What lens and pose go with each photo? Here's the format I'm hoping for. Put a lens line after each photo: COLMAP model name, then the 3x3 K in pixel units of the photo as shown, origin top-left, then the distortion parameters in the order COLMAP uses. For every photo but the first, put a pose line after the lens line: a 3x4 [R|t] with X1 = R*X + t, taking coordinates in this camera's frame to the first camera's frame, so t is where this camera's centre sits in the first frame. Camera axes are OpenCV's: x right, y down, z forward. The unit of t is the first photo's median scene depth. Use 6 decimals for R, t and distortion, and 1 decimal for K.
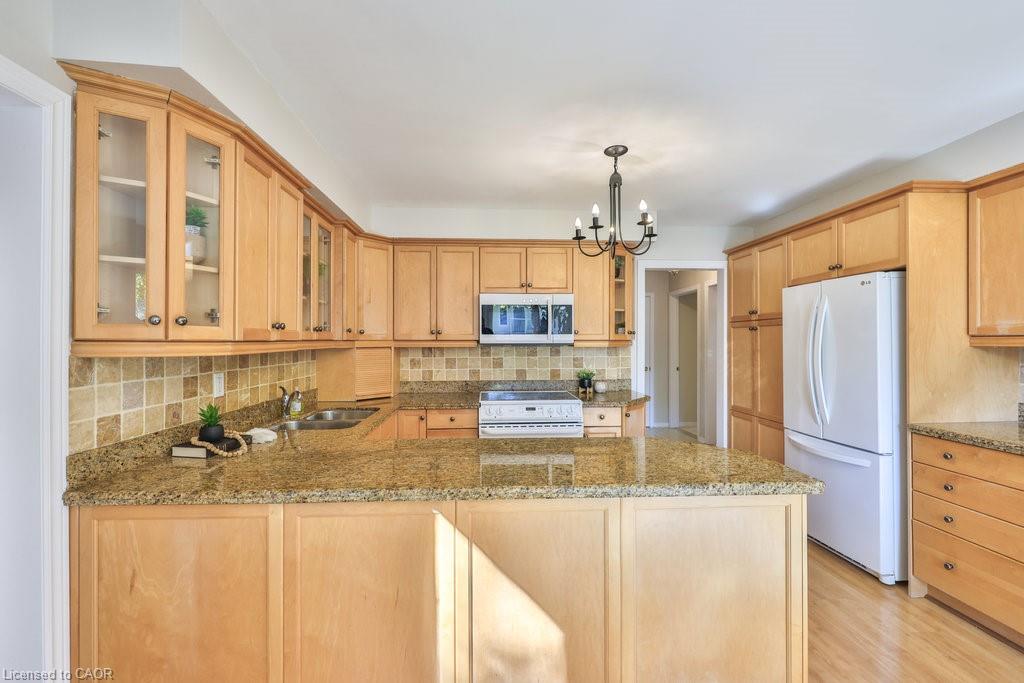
lens RADIAL K [[437.7, 0, 508.7], [0, 437.7, 340.7], [0, 0, 1]] dist [-0.006611, 0.001083]
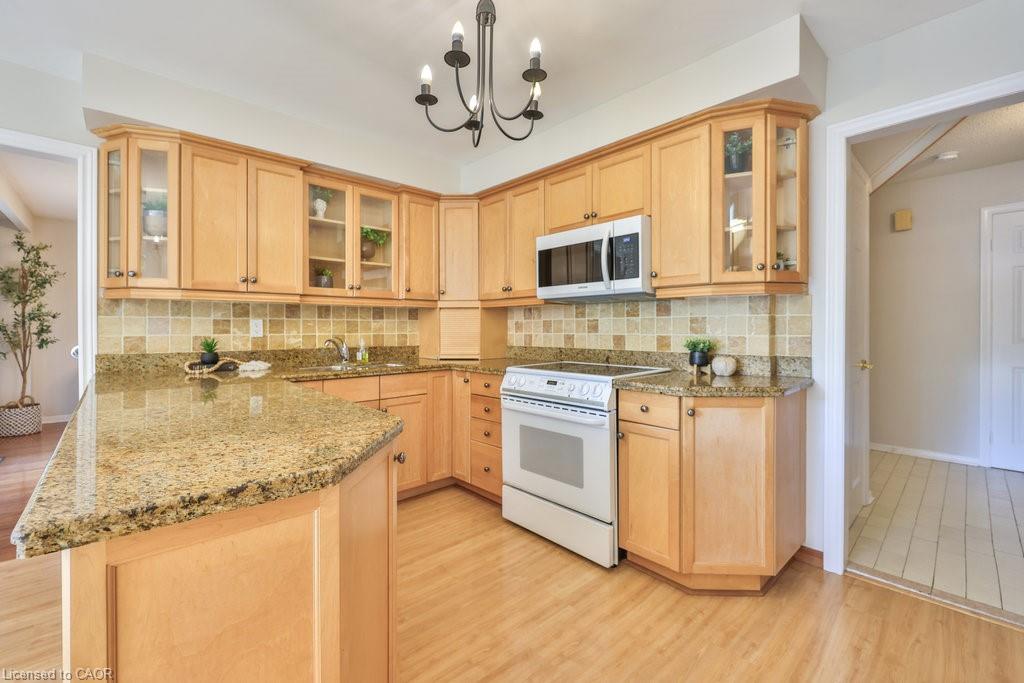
lens RADIAL K [[437.7, 0, 513.6], [0, 437.7, 328.2], [0, 0, 1]] dist [-0.006611, 0.001083]
pose [[0.632125, 0.000309, -0.774866, 0.537744], [-0.000018, 1.000000, 0.000385, 0.060507], [0.774866, -0.000230, 0.632125, 0.456200]]
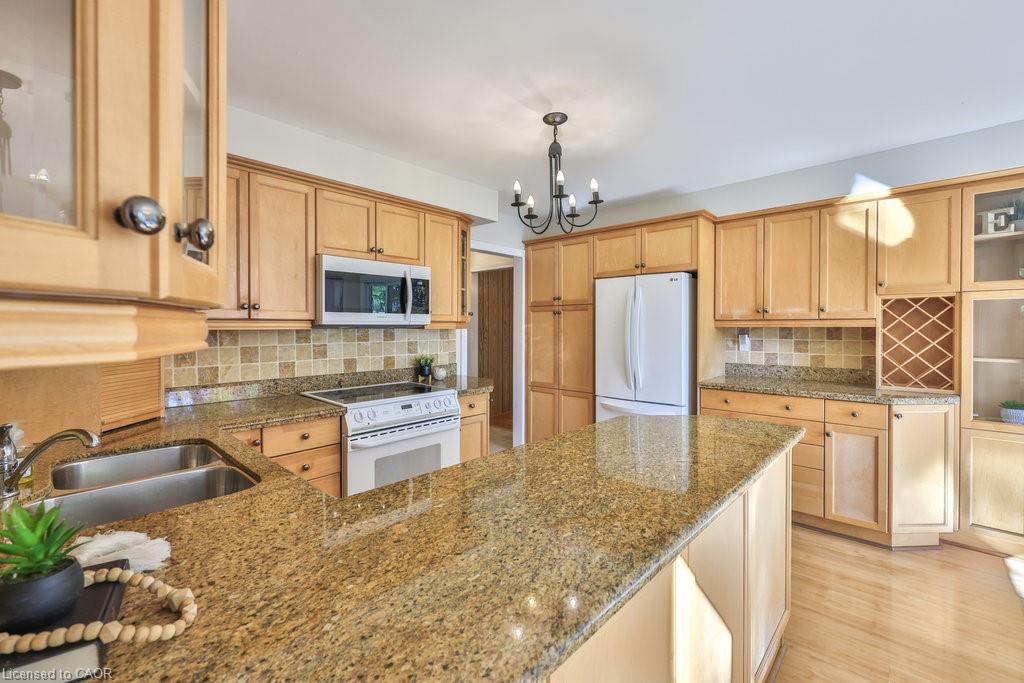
lens RADIAL K [[437.7, 0, 513.7], [0, 437.7, 333.8], [0, 0, 1]] dist [-0.006611, 0.001083]
pose [[0.715333, -0.010317, 0.698707, -0.341271], [-0.004123, 0.999811, 0.018984, 0.006498], [-0.698771, -0.016461, 0.715156, 0.276137]]
